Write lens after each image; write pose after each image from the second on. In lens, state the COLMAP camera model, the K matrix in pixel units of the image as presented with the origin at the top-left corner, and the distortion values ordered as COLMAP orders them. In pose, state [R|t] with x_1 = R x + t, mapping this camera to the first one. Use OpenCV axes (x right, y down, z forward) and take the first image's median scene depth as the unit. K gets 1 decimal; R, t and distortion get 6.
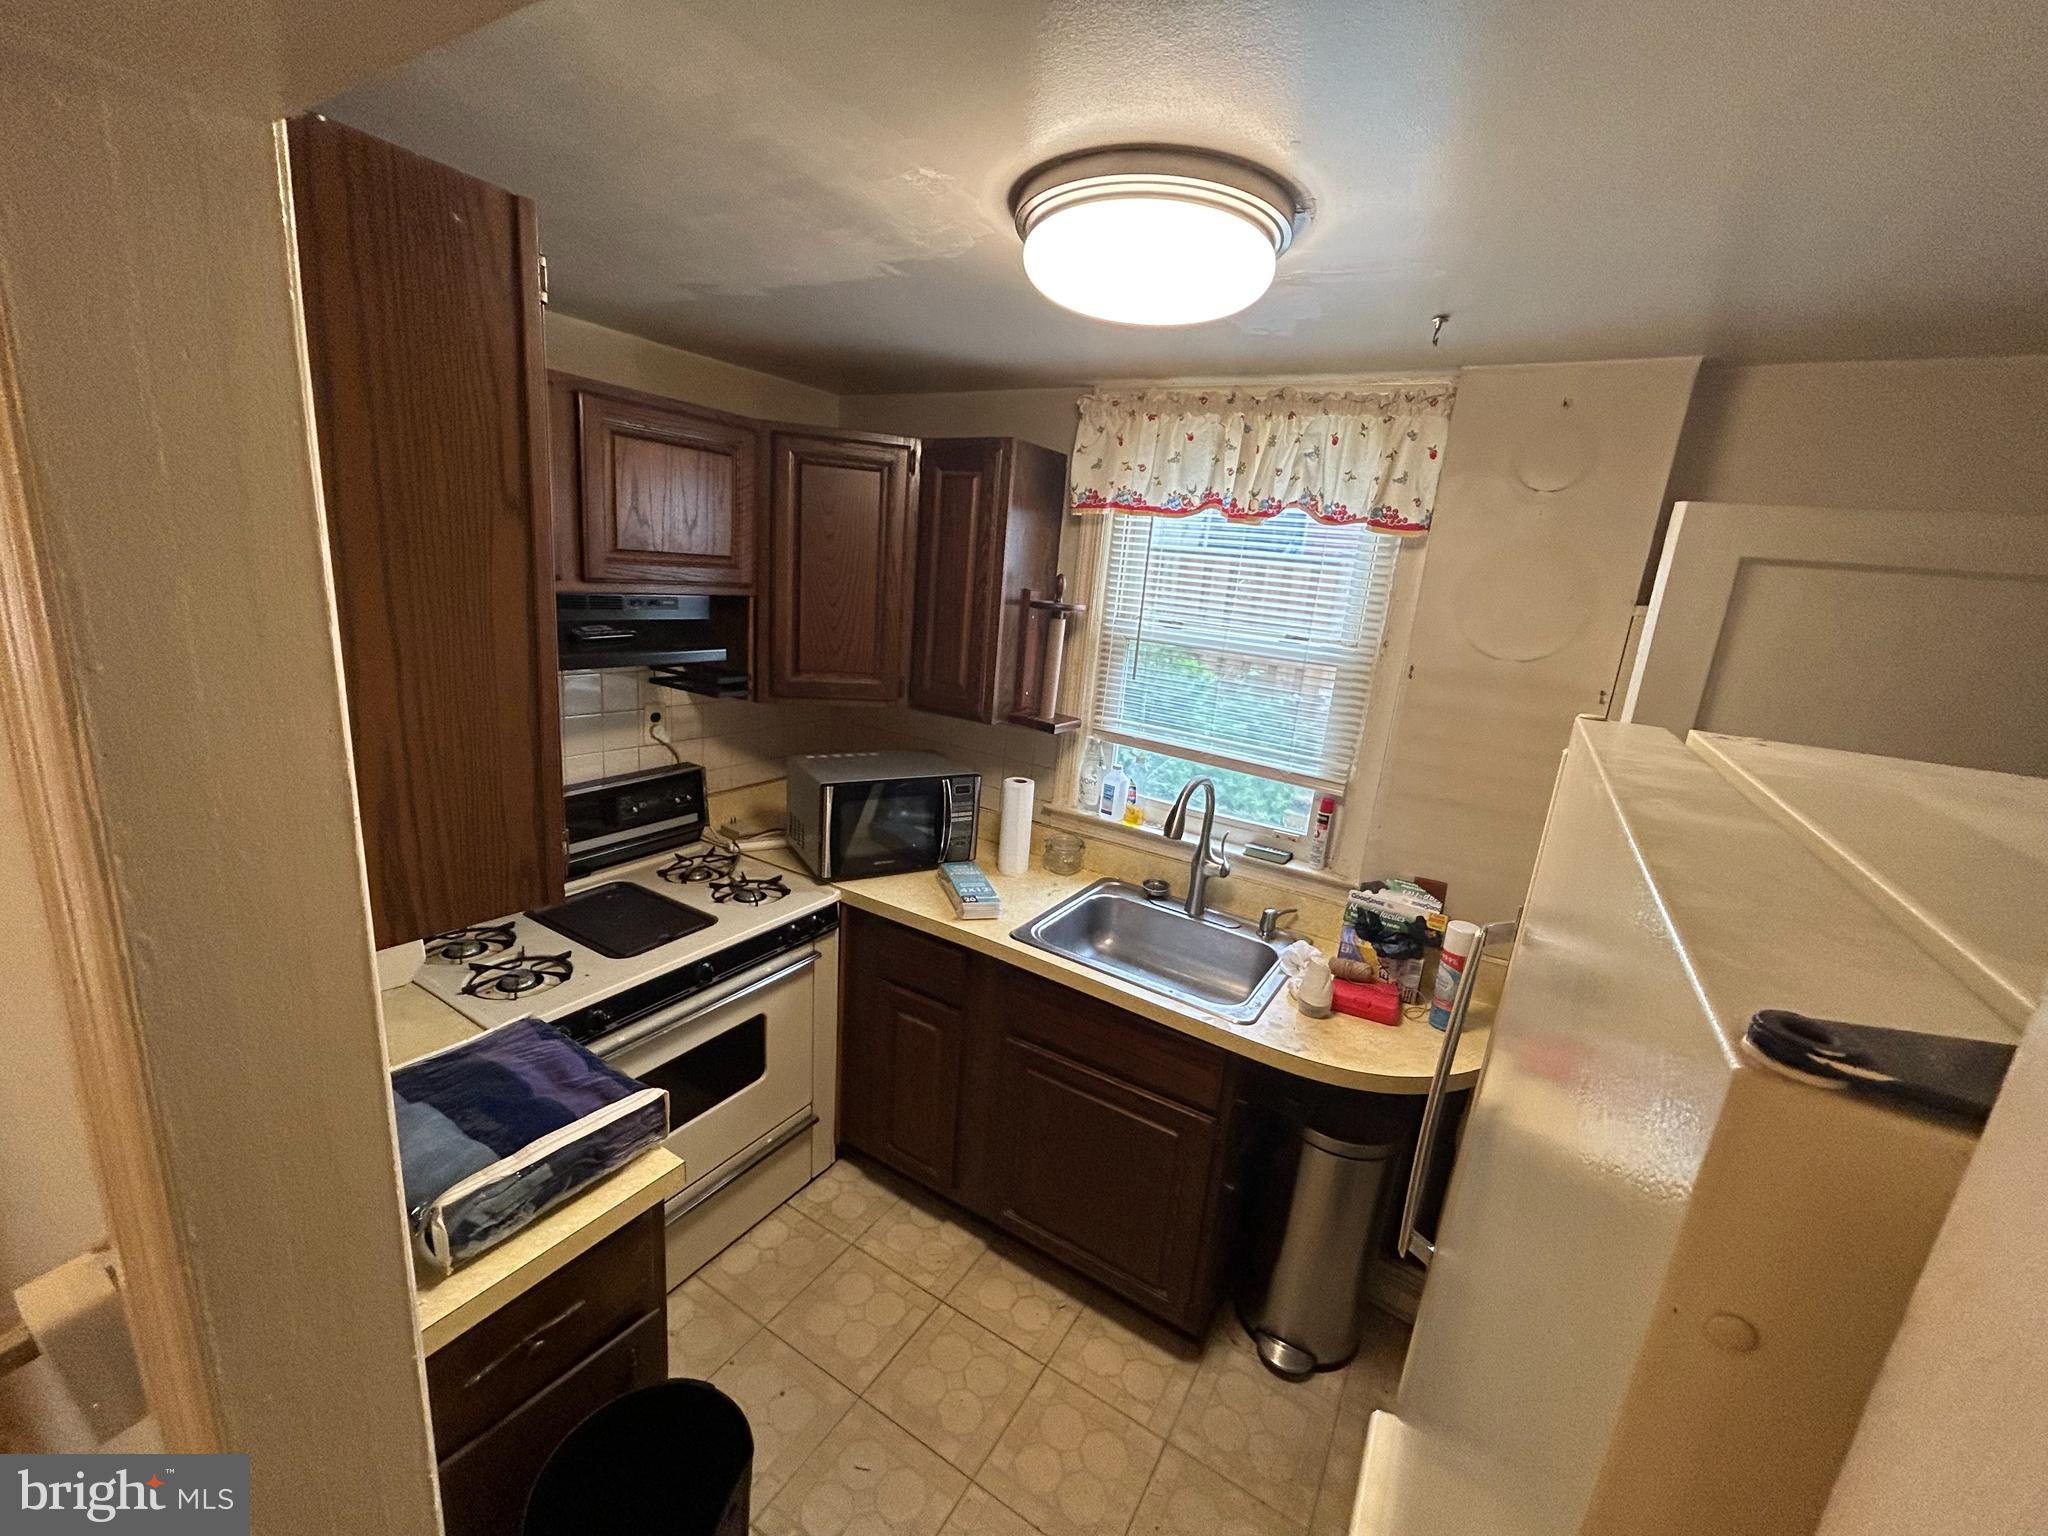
lens RADIAL K [[834.6, 0, 1030.7], [0, 834.6, 768.6], [0, 0, 1]] dist [-0.001847, 0.000020]
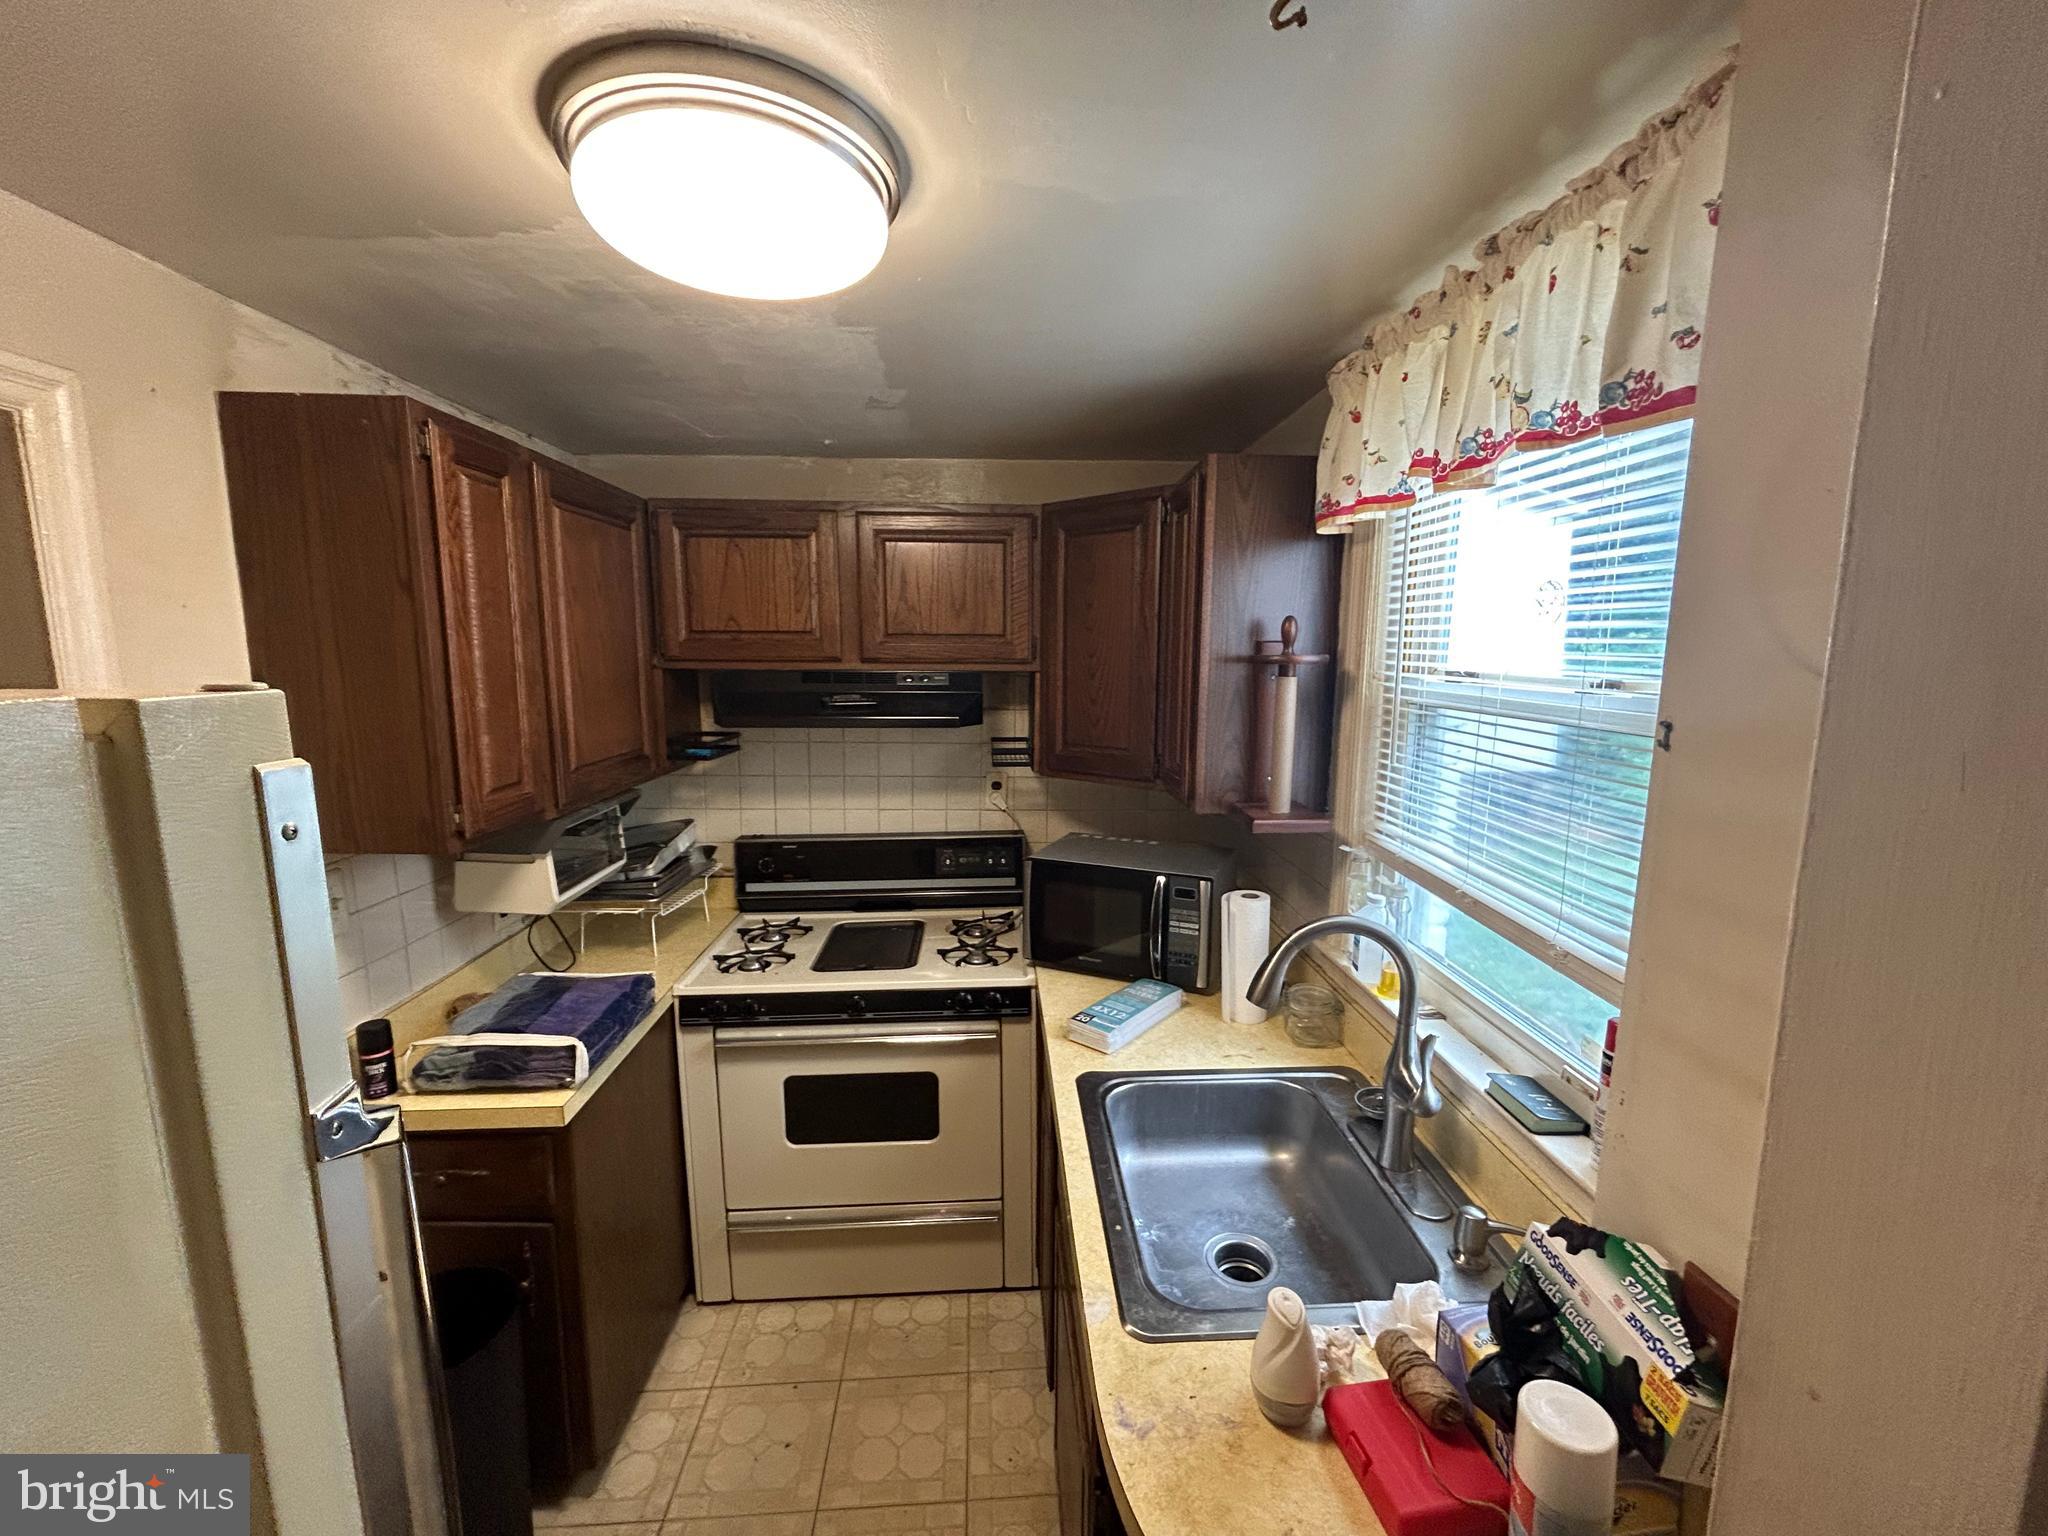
lens RADIAL K [[834.6, 0, 1035.6], [0, 834.6, 770.7], [0, 0, 1]] dist [-0.001847, 0.000020]
pose [[0.566743, 0.036322, -0.823093, 0.585744], [-0.152234, 0.986442, -0.061291, -0.024481], [0.809708, 0.160040, 0.564589, 0.489312]]
